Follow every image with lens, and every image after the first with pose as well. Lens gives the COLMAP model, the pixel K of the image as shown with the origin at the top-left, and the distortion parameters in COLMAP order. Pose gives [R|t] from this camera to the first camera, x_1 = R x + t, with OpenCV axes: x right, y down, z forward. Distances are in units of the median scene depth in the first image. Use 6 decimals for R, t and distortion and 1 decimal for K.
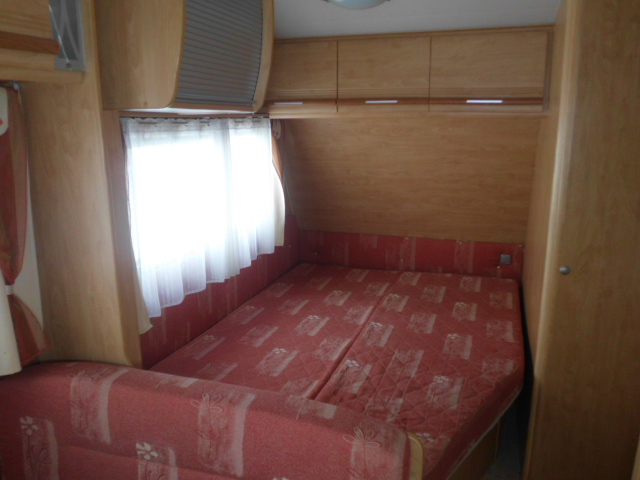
lens RADIAL K [[490.7, 0, 320.0], [0, 490.7, 240.0], [0, 0, 1]] dist [-0.043152, -0.004305]
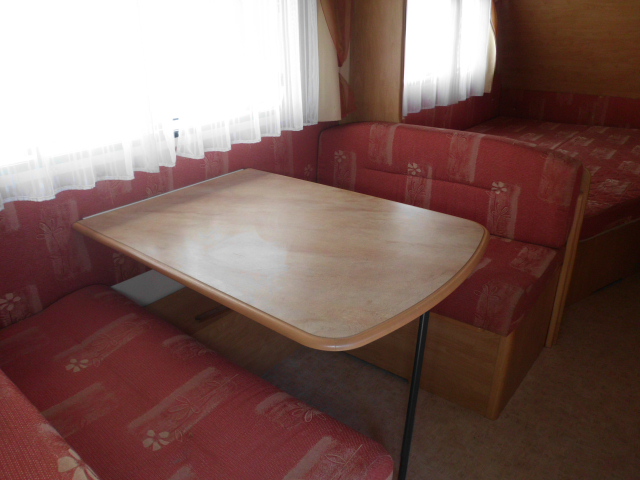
lens RADIAL K [[506.0, 0, 360.8], [0, 506.0, 239.6], [0, 0, 1]] dist [-0.004579, -0.006866]
pose [[0.962457, 0.118318, -0.244290, -0.051070], [-0.074817, 0.980770, 0.180256, 0.243175], [0.260920, -0.155212, 0.952801, -0.491262]]
